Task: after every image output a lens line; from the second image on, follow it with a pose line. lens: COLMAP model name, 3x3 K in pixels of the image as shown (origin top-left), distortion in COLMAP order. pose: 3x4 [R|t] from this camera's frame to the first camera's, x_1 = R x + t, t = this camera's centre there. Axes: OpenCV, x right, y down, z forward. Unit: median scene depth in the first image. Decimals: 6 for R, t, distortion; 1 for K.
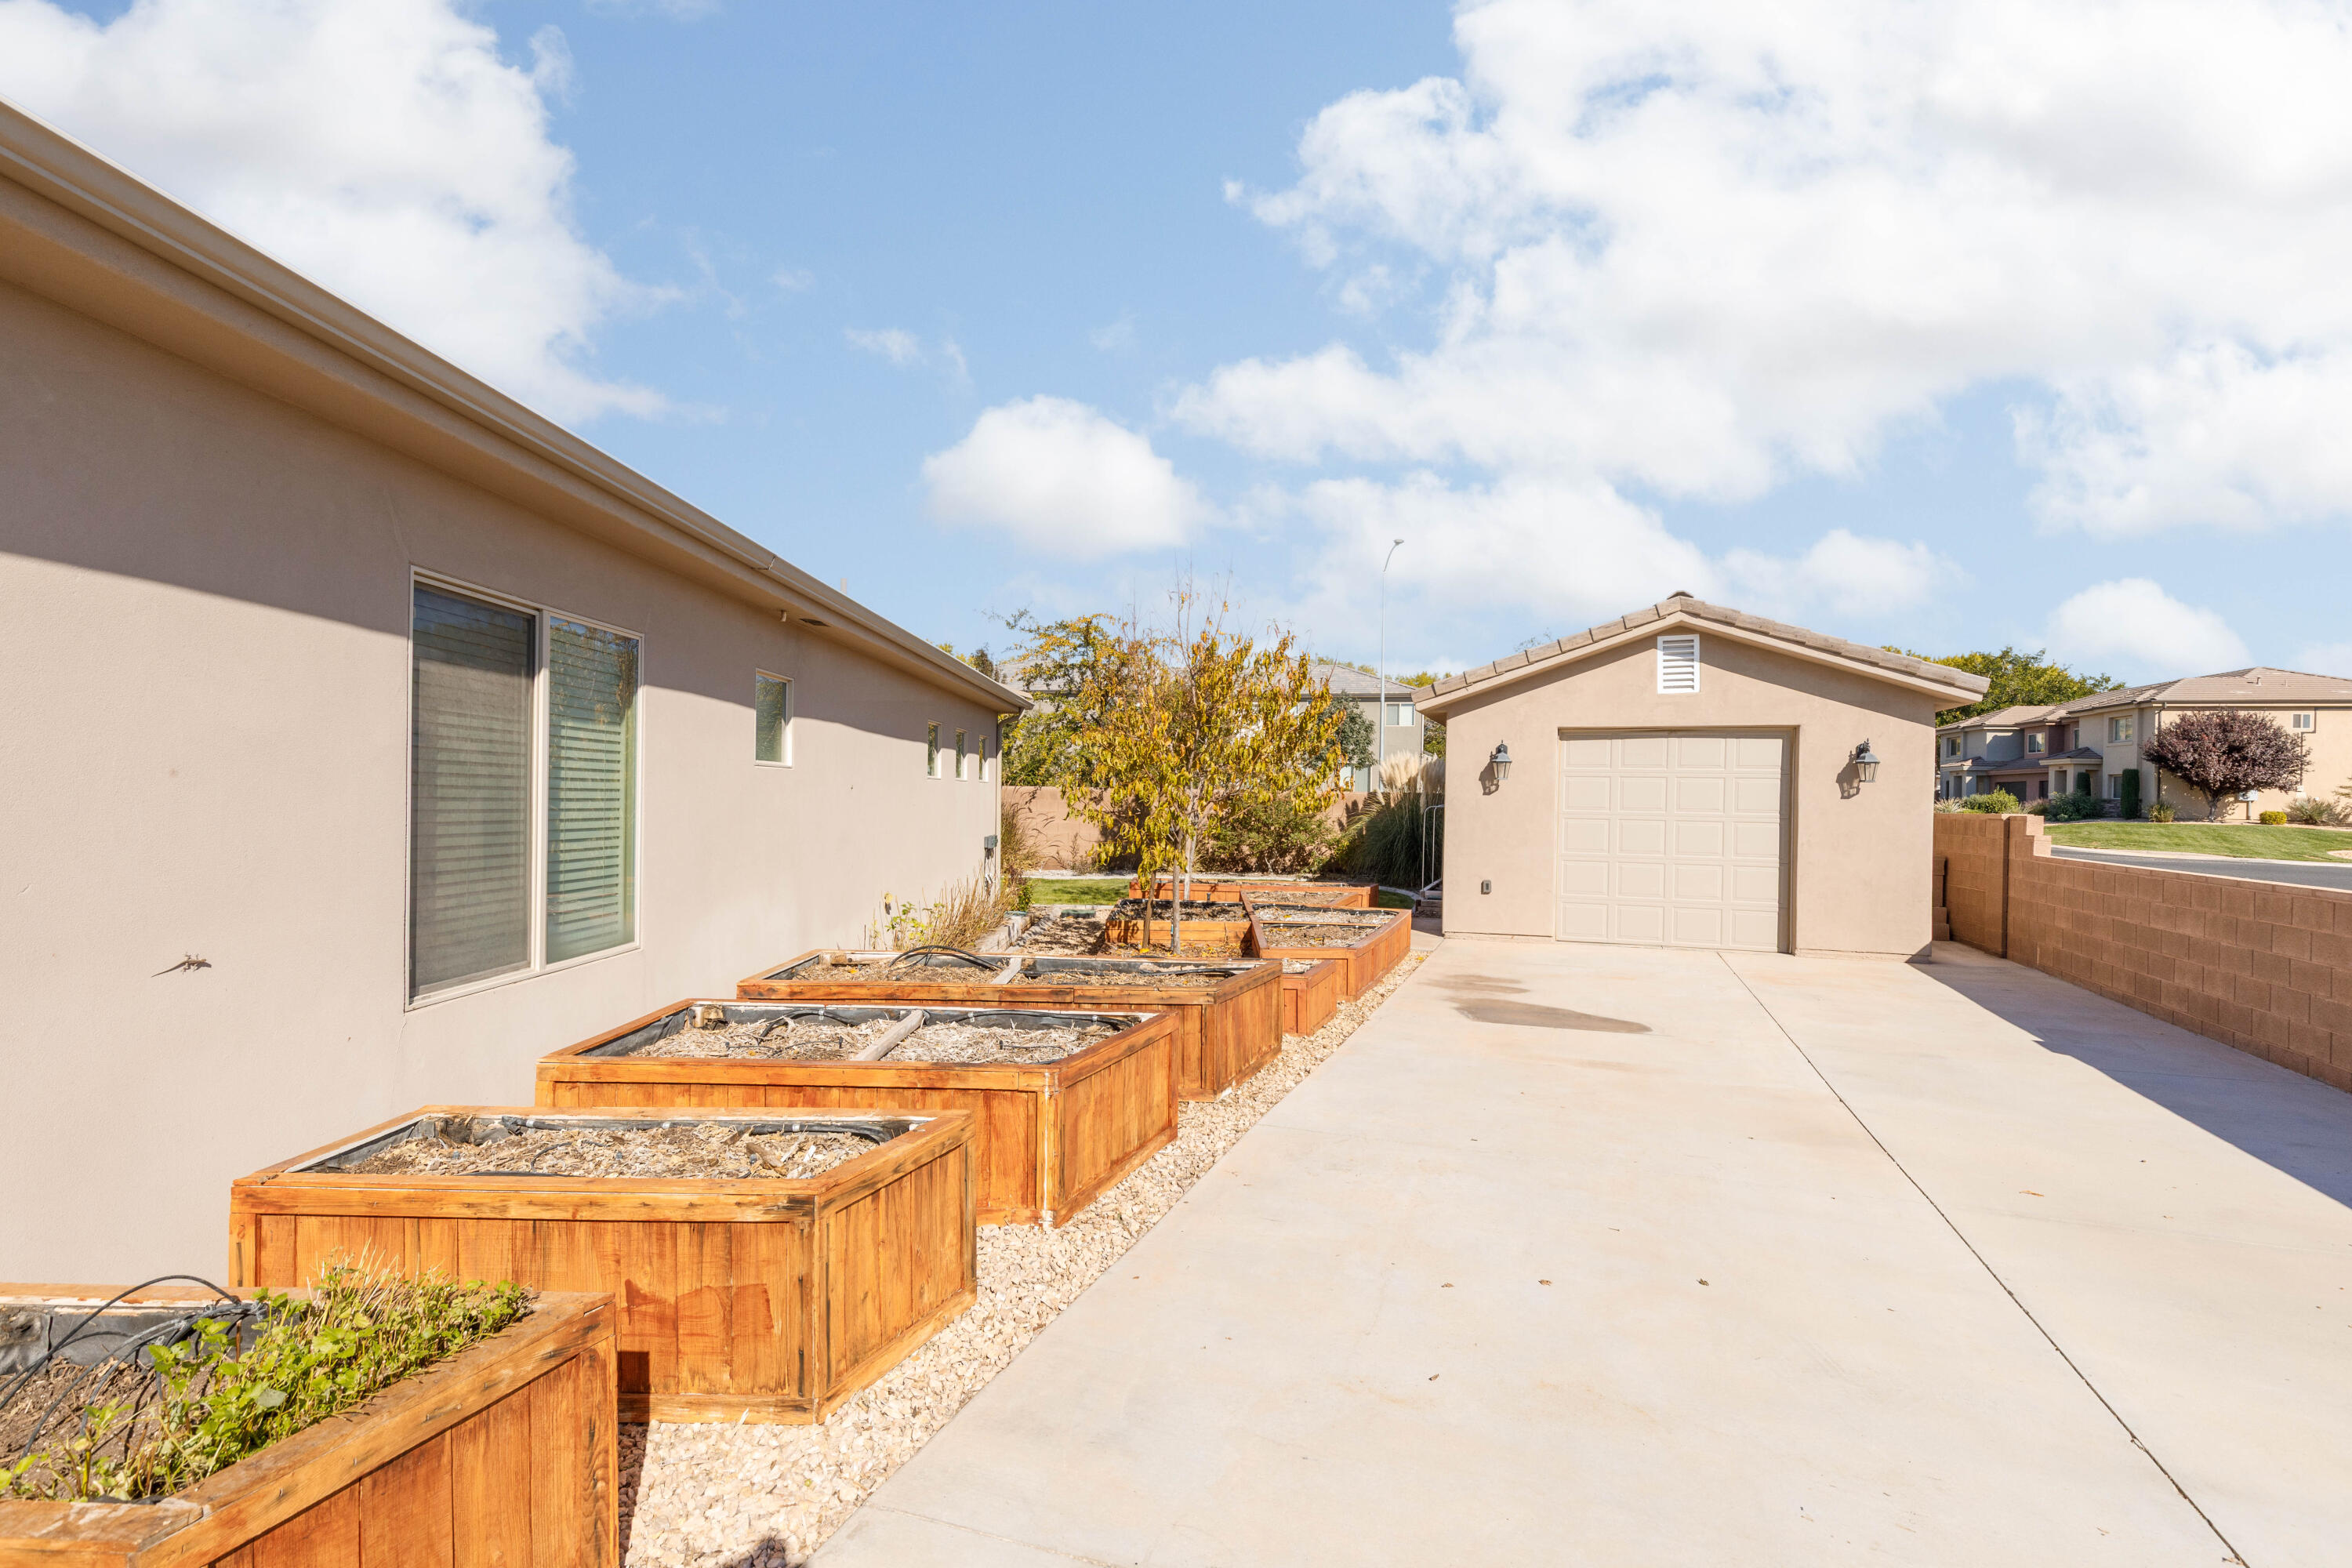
lens RADIAL K [[1047.6, 0, 1179.5], [0, 1047.6, 790.4], [0, 0, 1]] dist [0.006361, -0.000659]
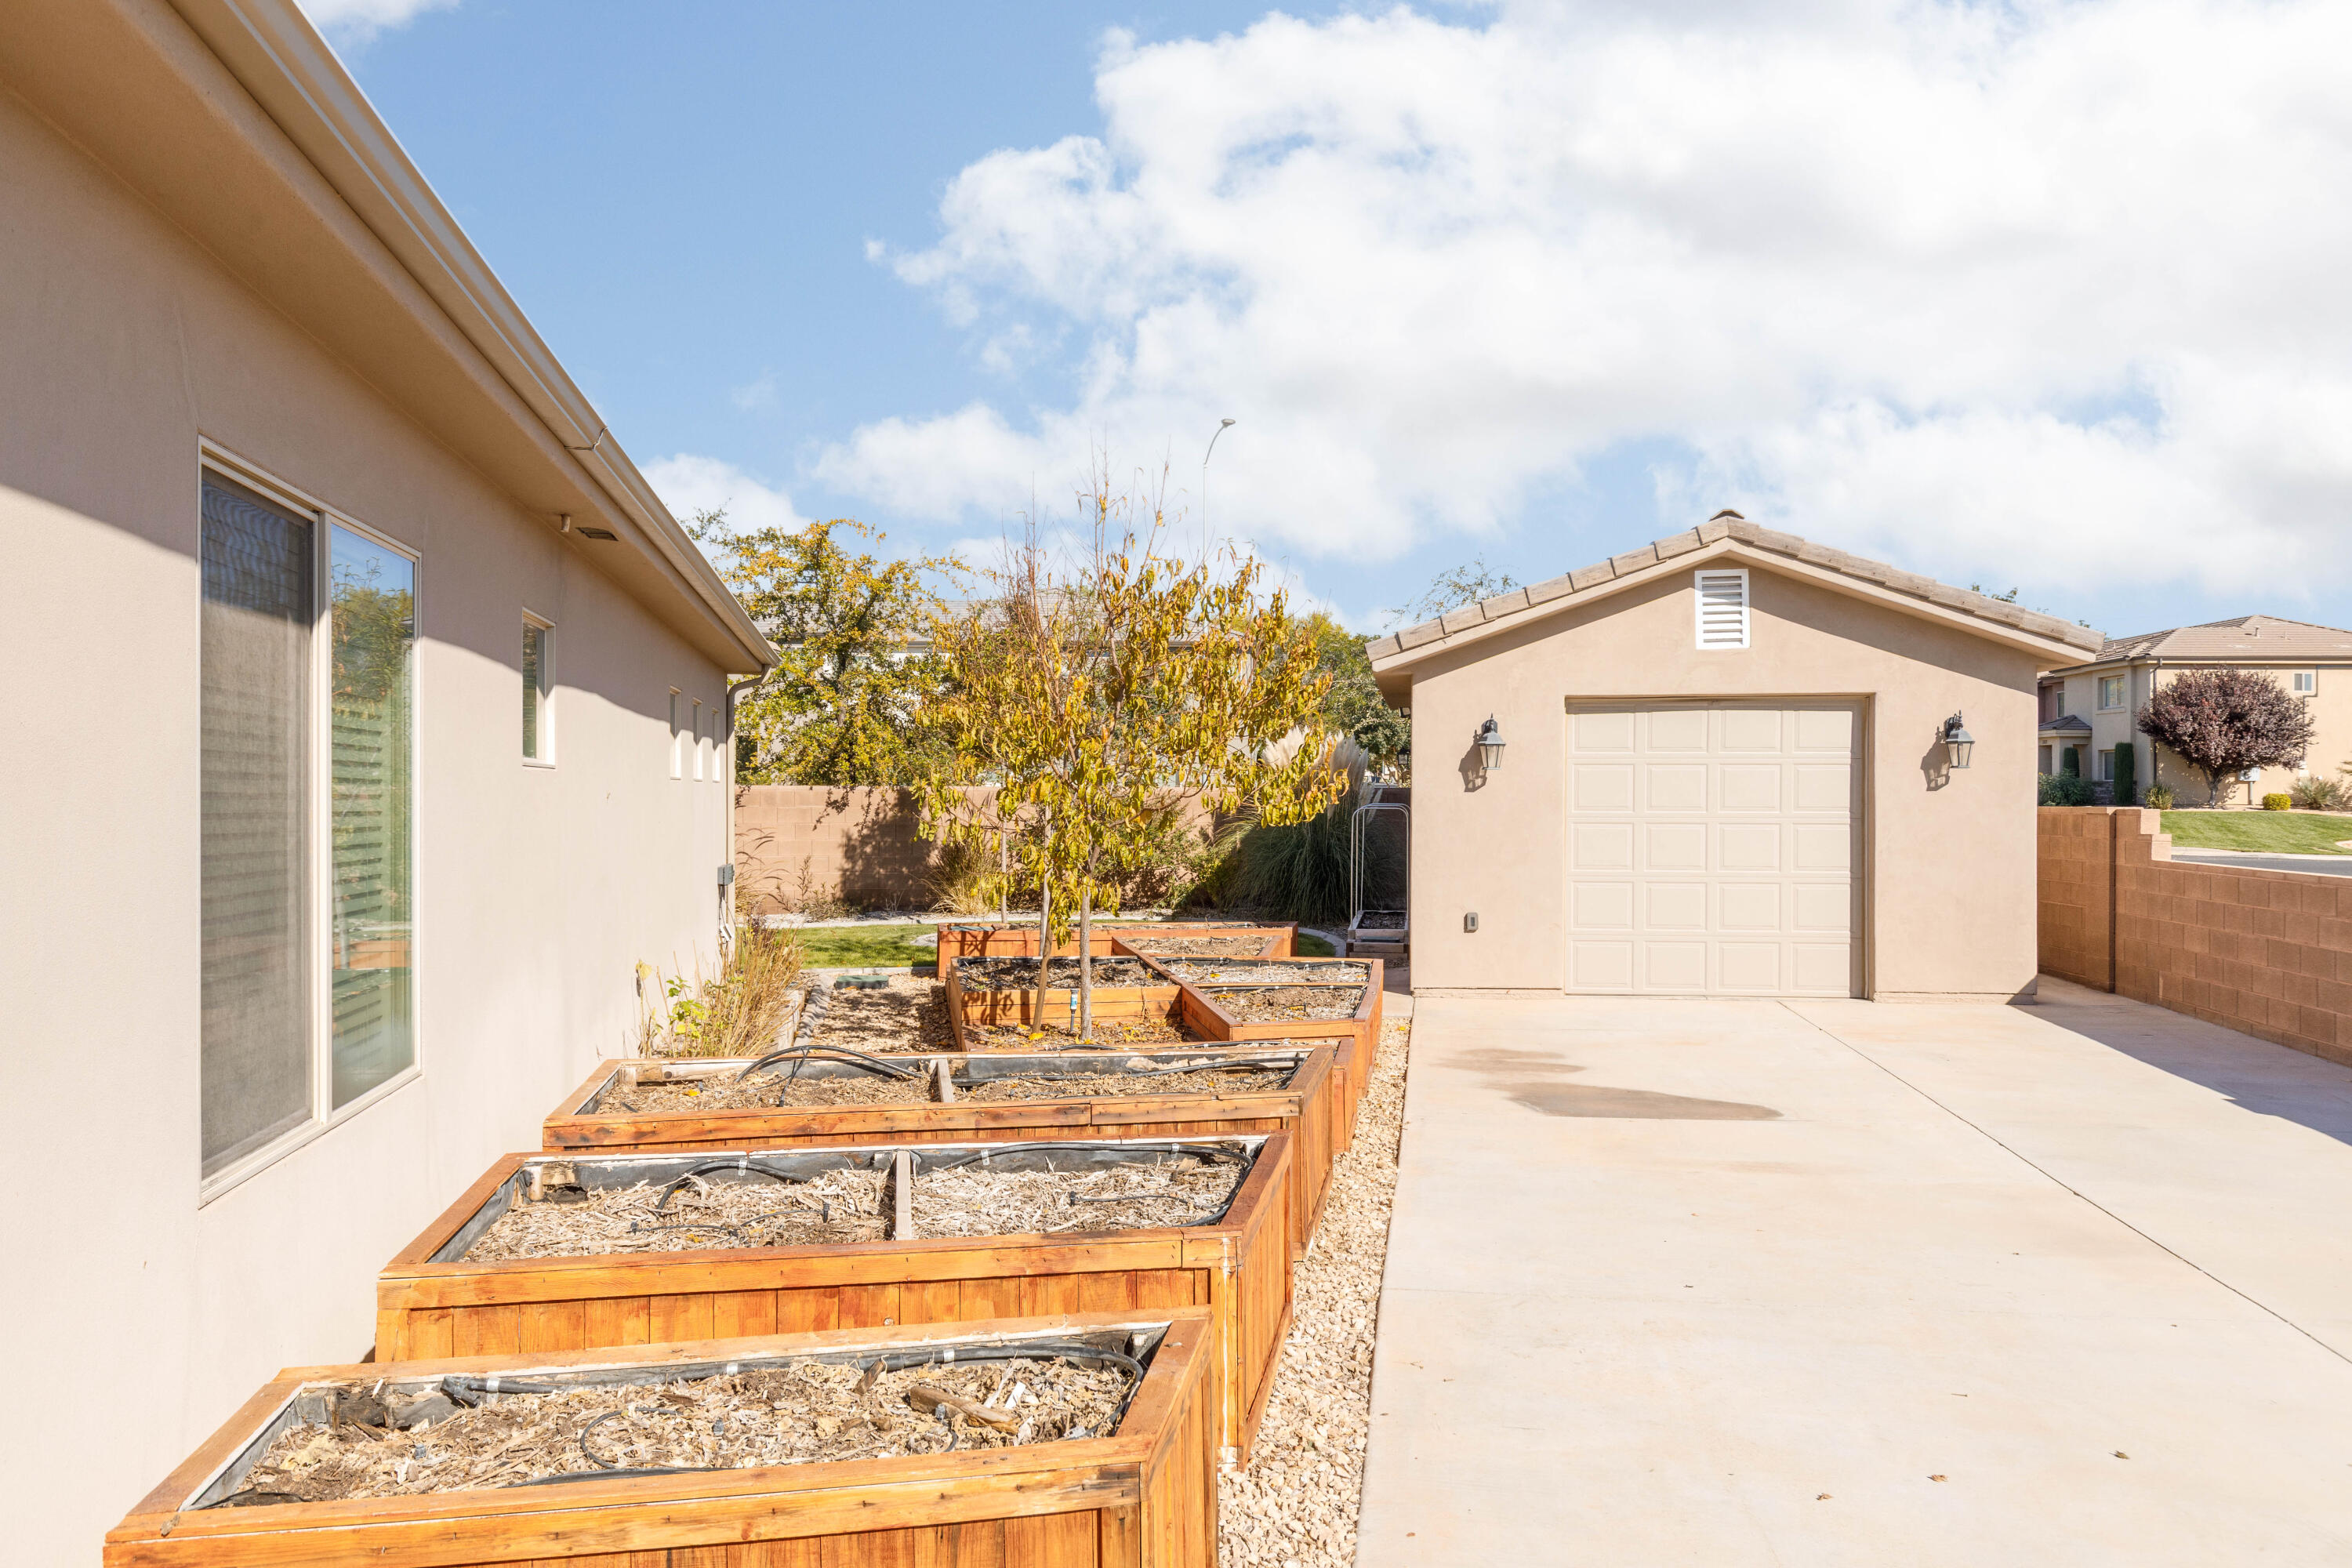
lens RADIAL K [[1552.4, 0, 1176.0], [0, 1552.4, 784.0], [0, 0, 1]] dist [-0.007950, 0.002816]
pose [[0.980151, -0.013368, 0.197800, -0.123348], [0.013227, 0.999910, 0.002034, -0.006323], [-0.197809, 0.000623, 0.980240, 0.018638]]
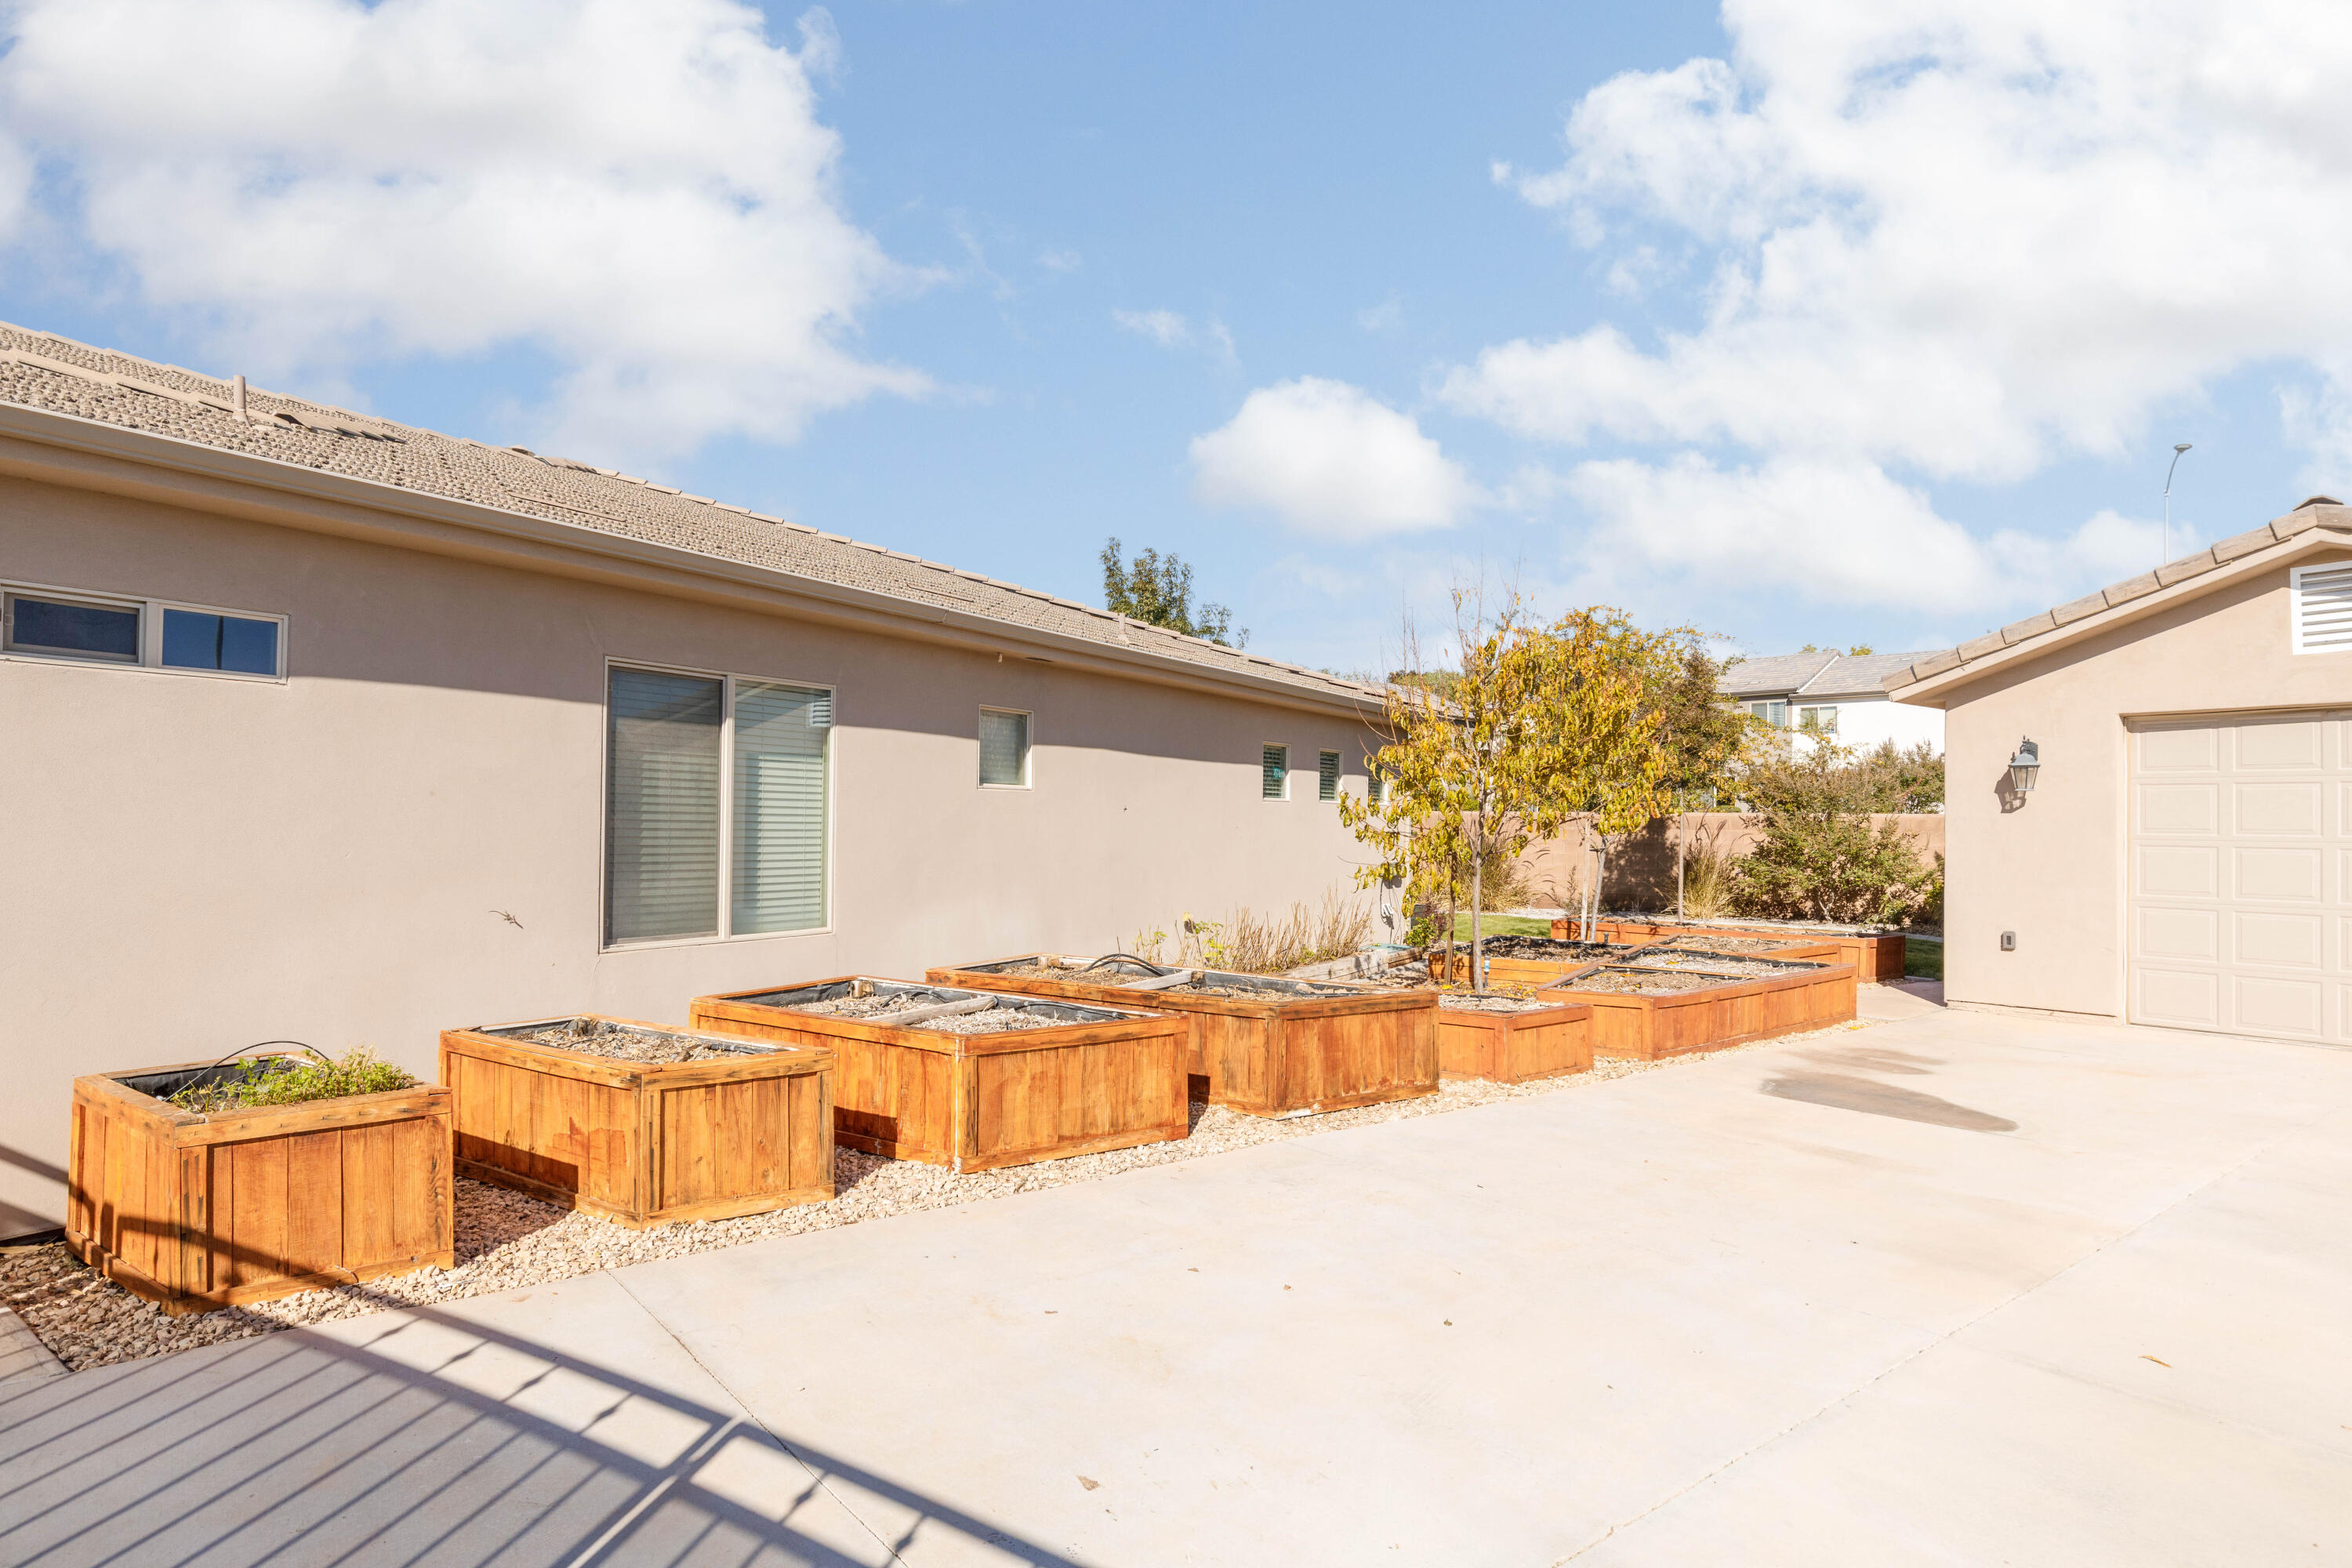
lens RADIAL K [[1214.9, 0, 1176.0], [0, 1214.9, 784.0], [0, 0, 1]] dist [-0.002382, -0.000365]
pose [[0.847702, -0.023358, -0.529957, 0.290144], [0.006178, 0.999397, -0.034166, 0.011073], [0.530436, 0.025689, 0.847336, -0.011636]]
